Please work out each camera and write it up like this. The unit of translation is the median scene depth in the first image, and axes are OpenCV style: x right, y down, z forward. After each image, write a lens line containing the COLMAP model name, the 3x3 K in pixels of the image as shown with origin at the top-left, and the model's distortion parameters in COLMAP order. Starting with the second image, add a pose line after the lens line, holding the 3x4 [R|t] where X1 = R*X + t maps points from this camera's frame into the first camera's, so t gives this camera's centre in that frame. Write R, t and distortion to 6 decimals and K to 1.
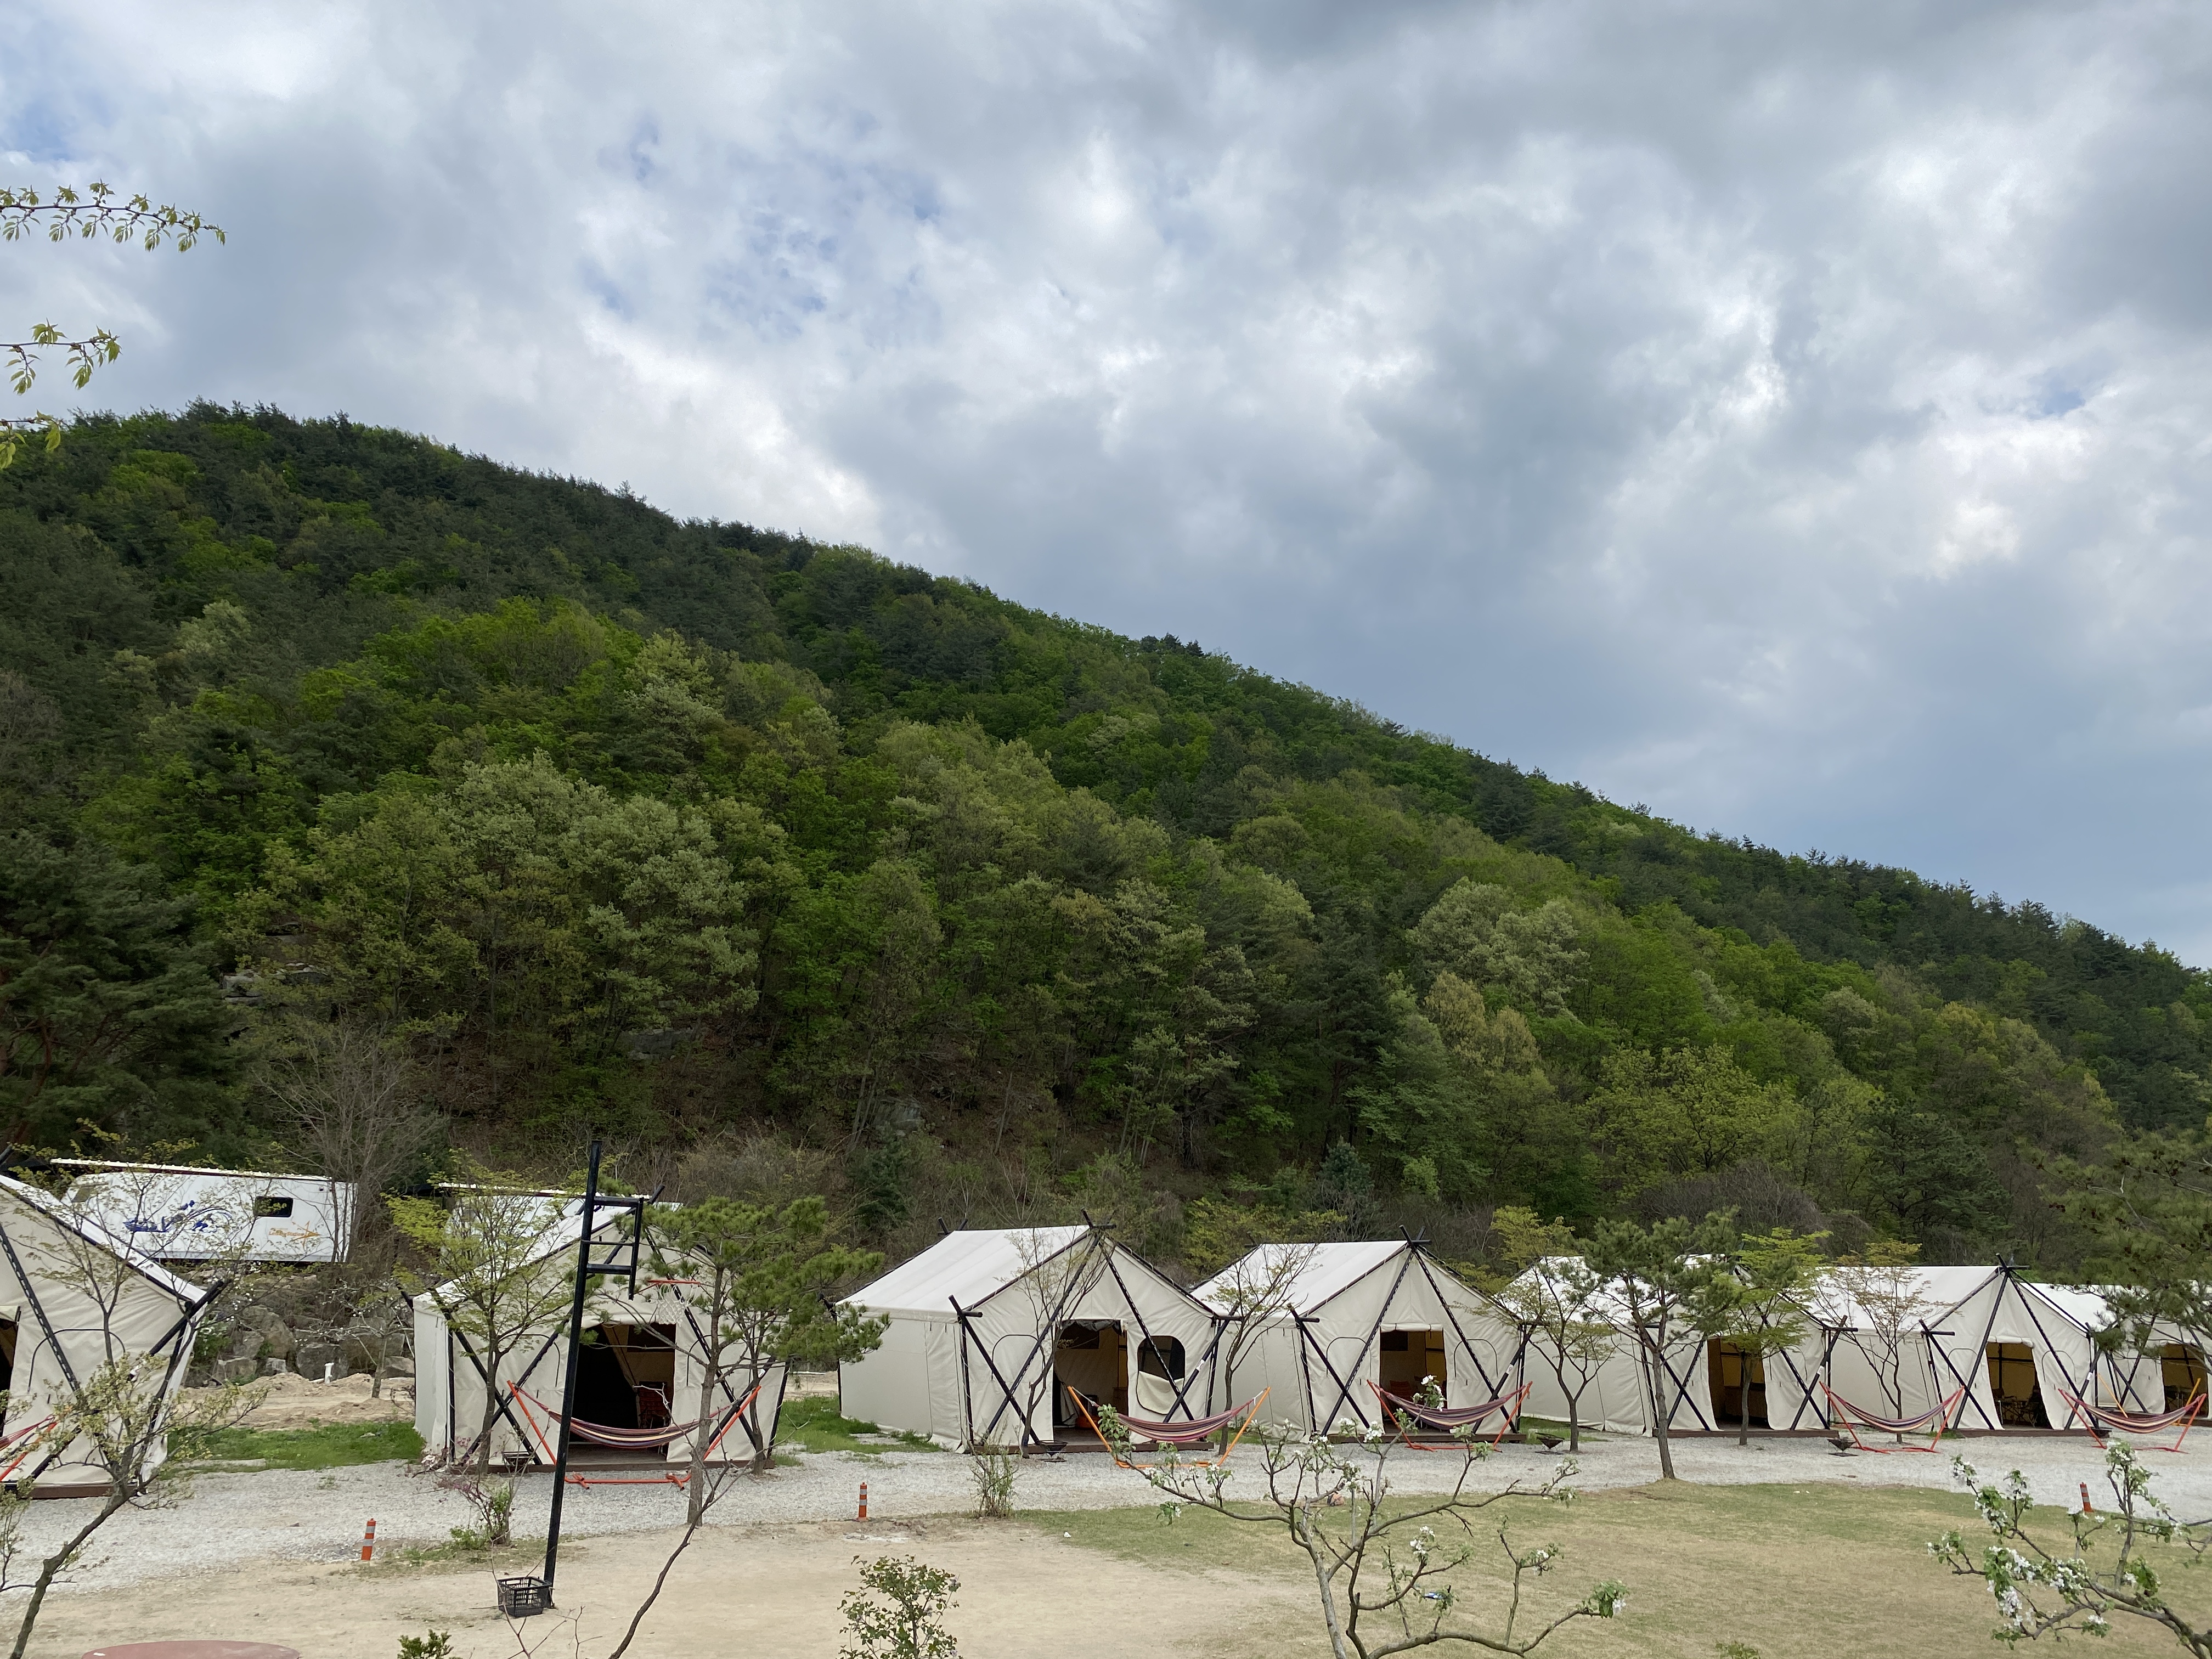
lens RADIAL K [[1648.6, 0, 1095.2], [0, 1648.6, 875.5], [0, 0, 1]] dist [0.060796, -0.093232]
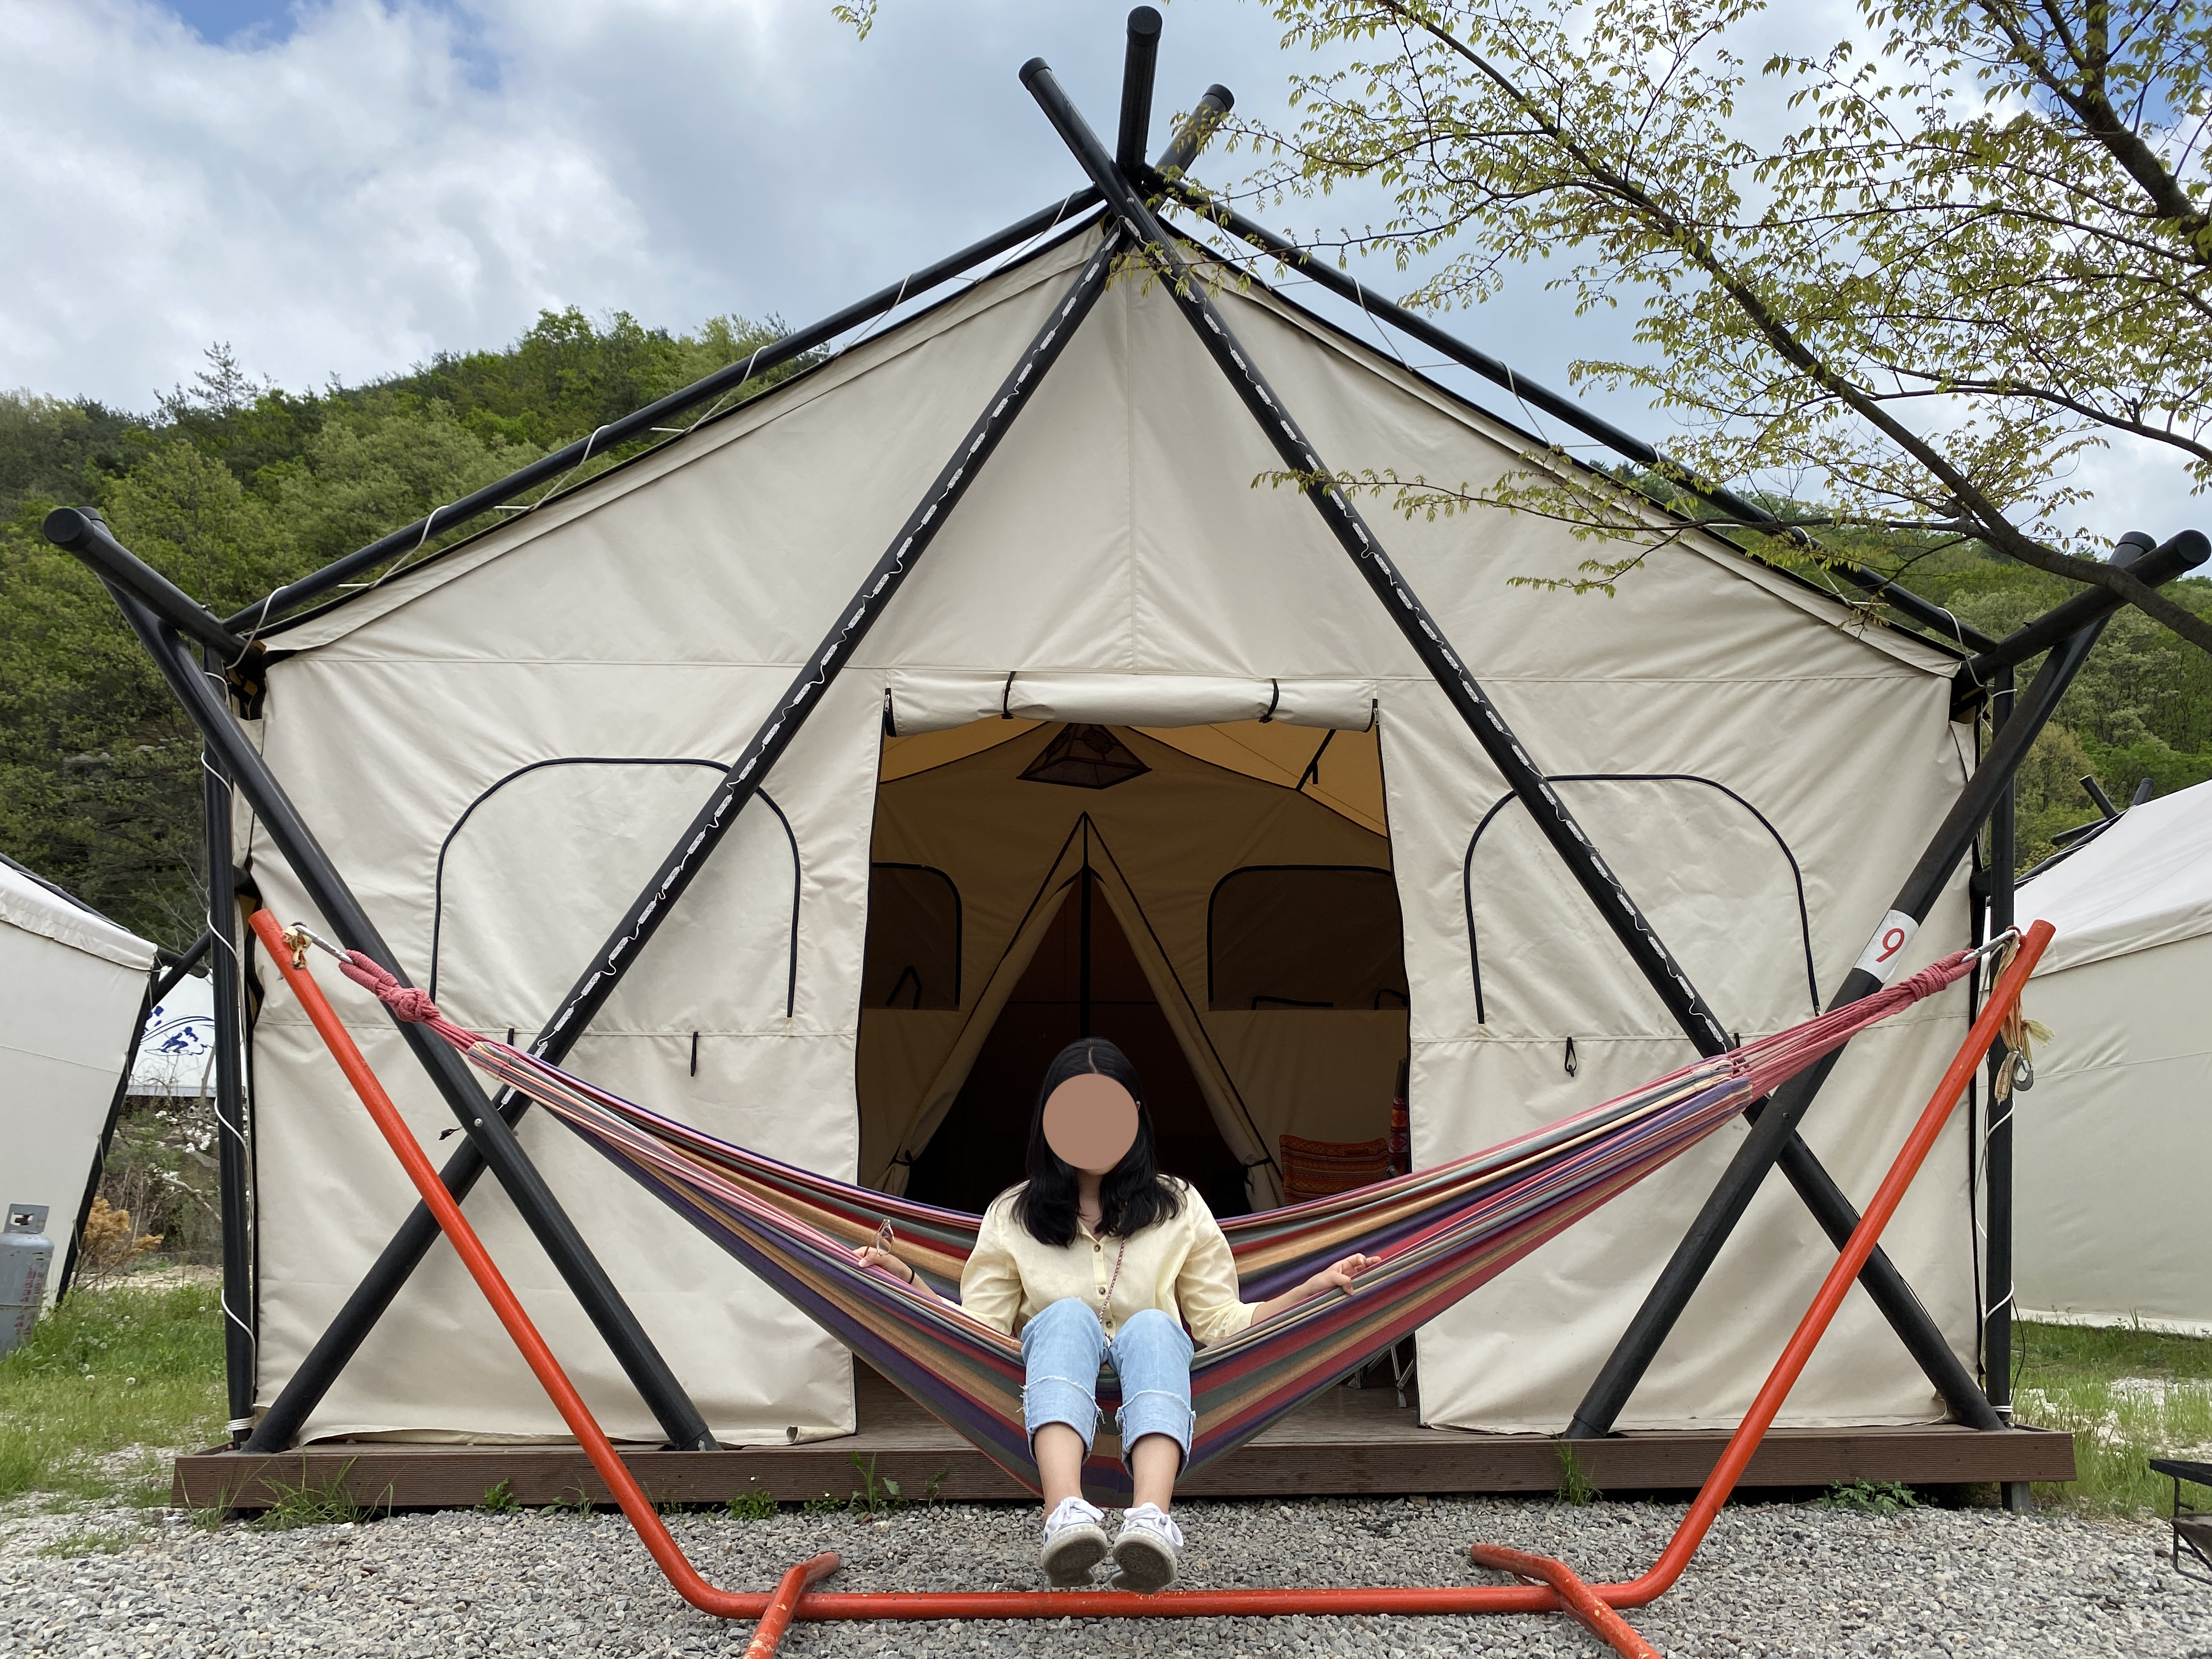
lens RADIAL K [[1671.8, 0, 1106.0], [0, 1671.8, 829.5], [0, 0, 1]] dist [-0.000738, -0.006556]
pose [[0.960120, -0.092496, -0.263844, 0.066736], [0.090487, 0.995701, -0.019785, 0.084590], [0.264539, -0.004879, 0.964363, 0.253973]]
